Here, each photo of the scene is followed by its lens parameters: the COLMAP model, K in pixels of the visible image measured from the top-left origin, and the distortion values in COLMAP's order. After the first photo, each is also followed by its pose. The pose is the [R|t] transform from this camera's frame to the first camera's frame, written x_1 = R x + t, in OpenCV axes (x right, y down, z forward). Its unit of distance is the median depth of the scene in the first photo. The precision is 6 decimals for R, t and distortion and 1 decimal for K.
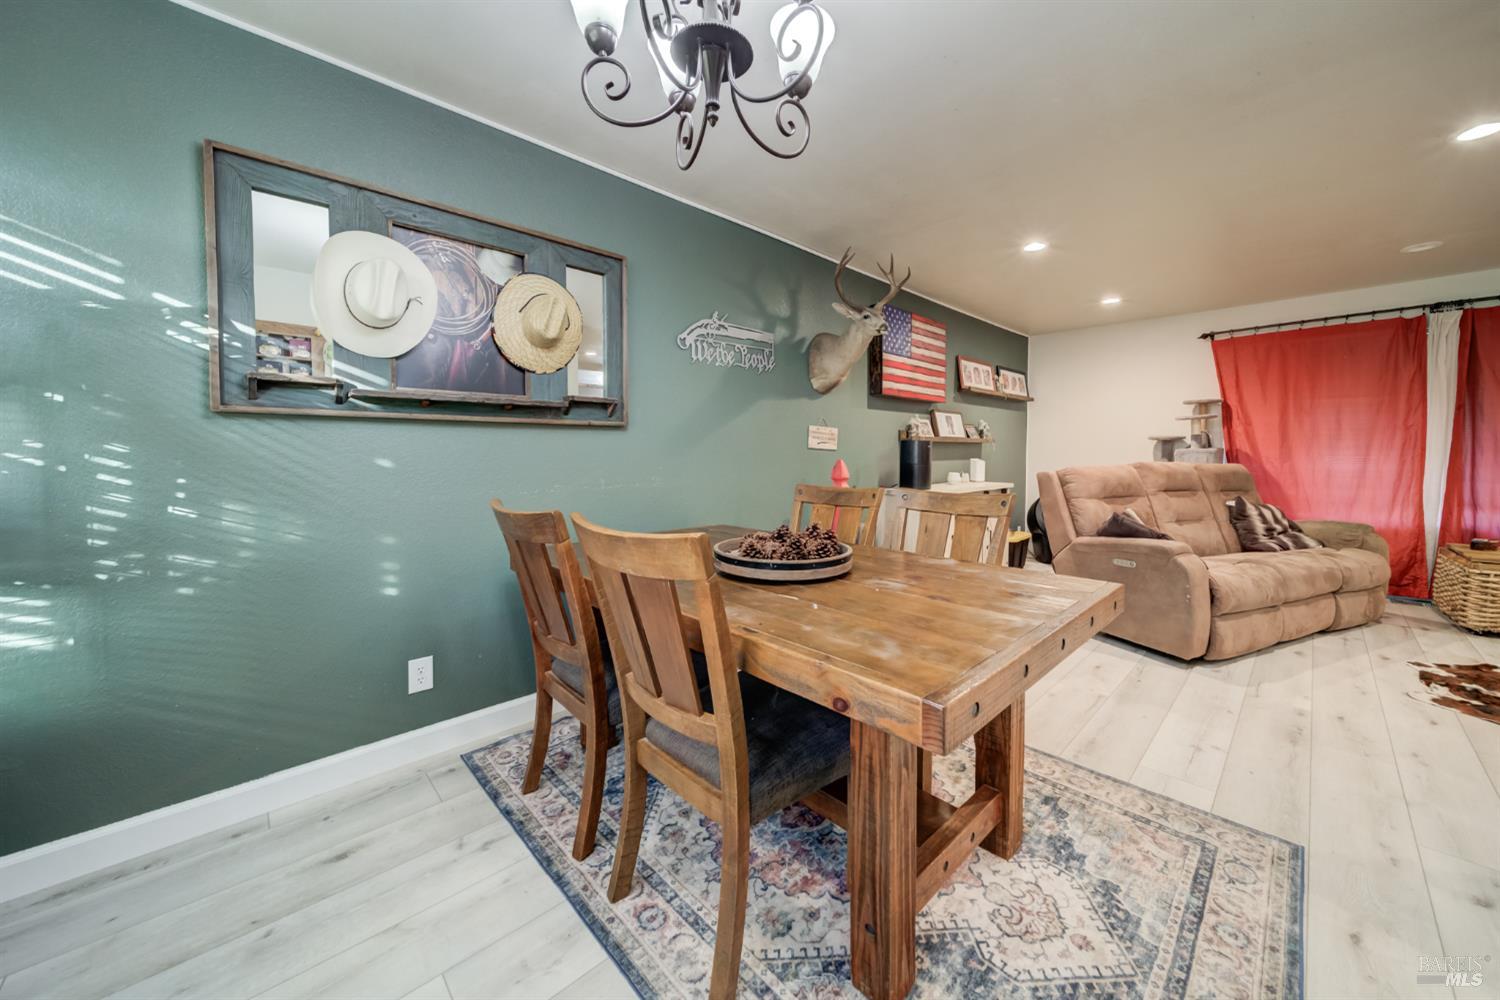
lens RADIAL K [[564.0, 0, 755.2], [0, 564.0, 473.1], [0, 0, 1]] dist [-0.002372, -0.000716]
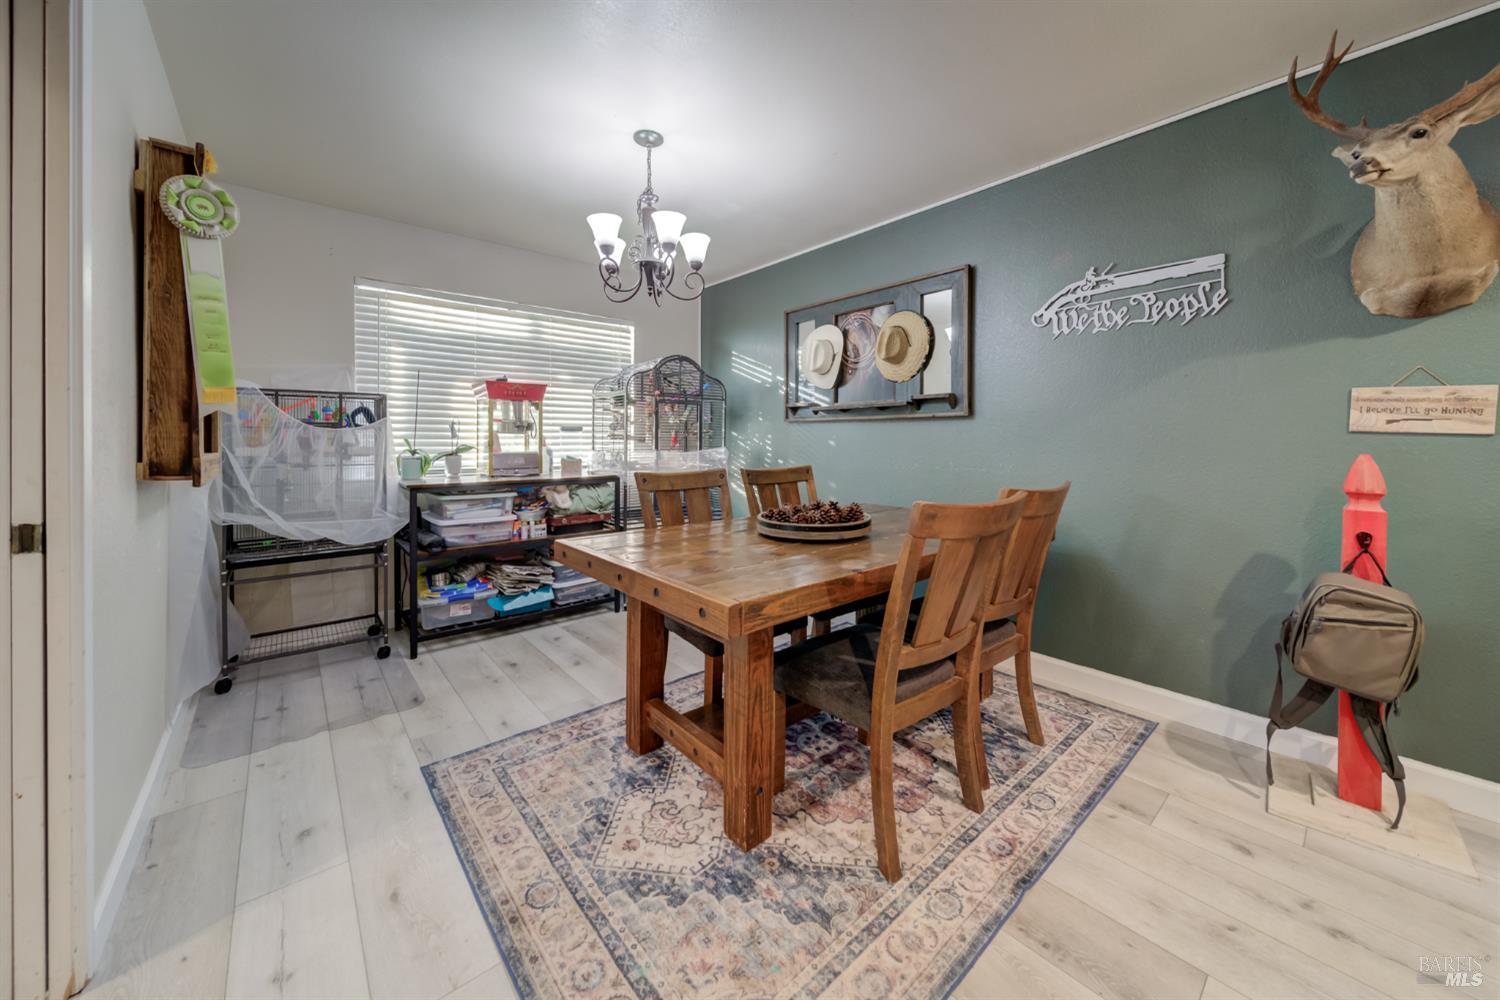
lens RADIAL K [[545.2, 0, 761.6], [0, 545.2, 449.9], [0, 0, 1]] dist [-0.002903, -0.000566]
pose [[-0.072995, 0.021440, -0.997102, 0.560090], [-0.038187, 0.998976, 0.024276, -0.016947], [0.996601, 0.039848, -0.072101, 0.435882]]
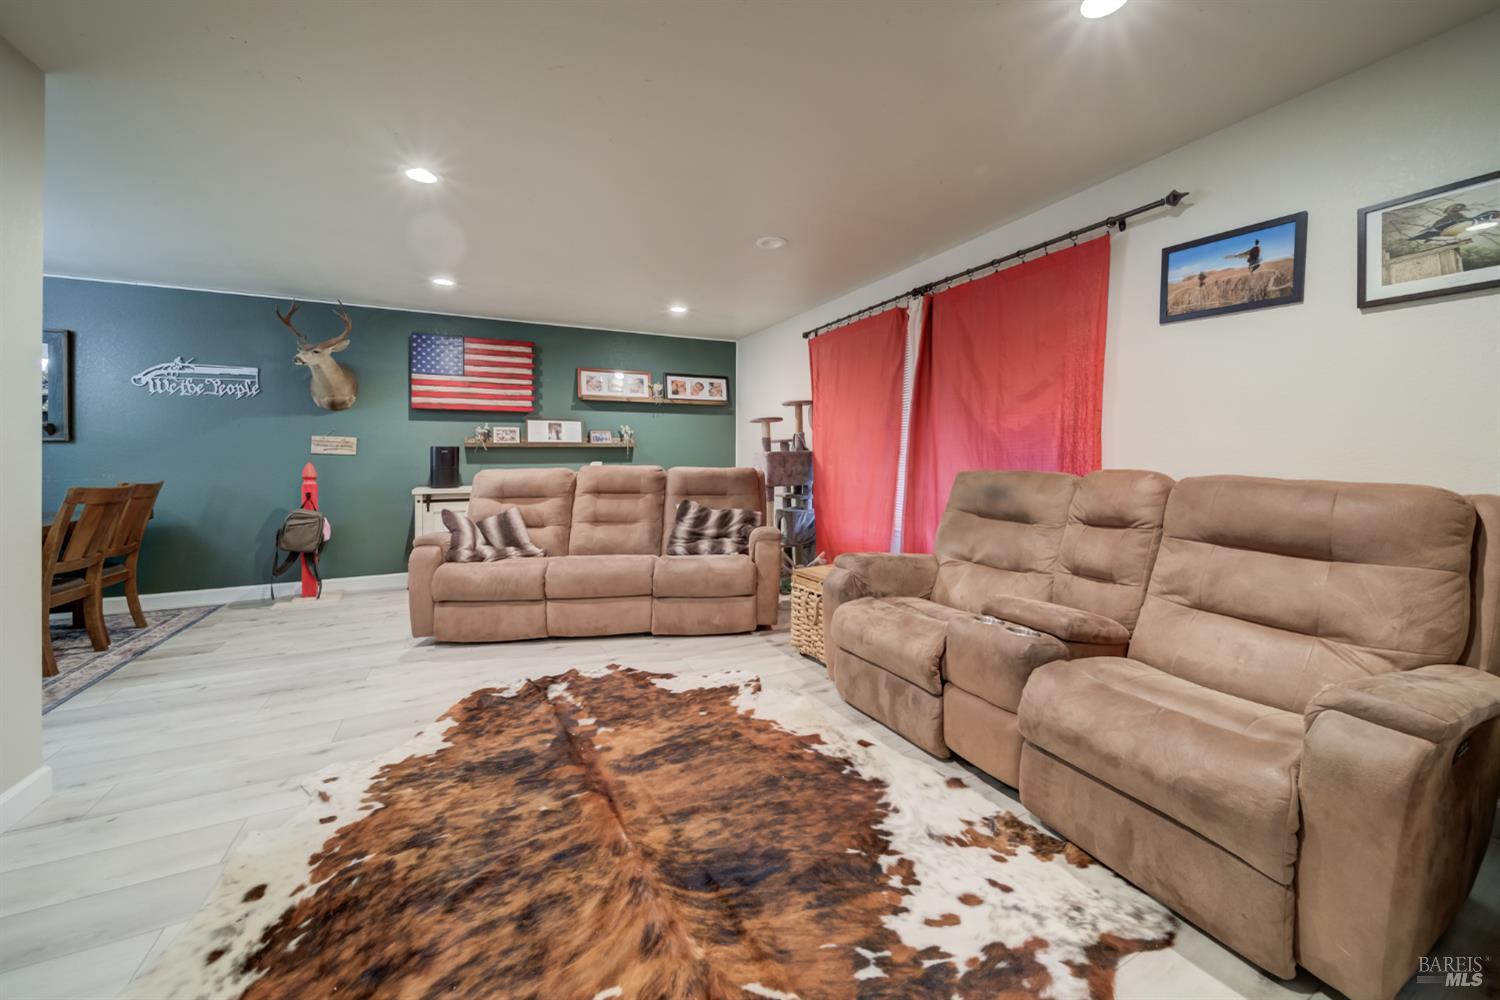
lens RADIAL K [[545.2, 0, 761.6], [0, 545.2, 449.9], [0, 0, 1]] dist [-0.002903, -0.000566]
pose [[0.954291, -0.004659, -0.298844, 1.266462], [-0.007865, 0.999141, -0.040693, -0.009256], [0.298777, 0.041183, 0.953434, 0.114660]]
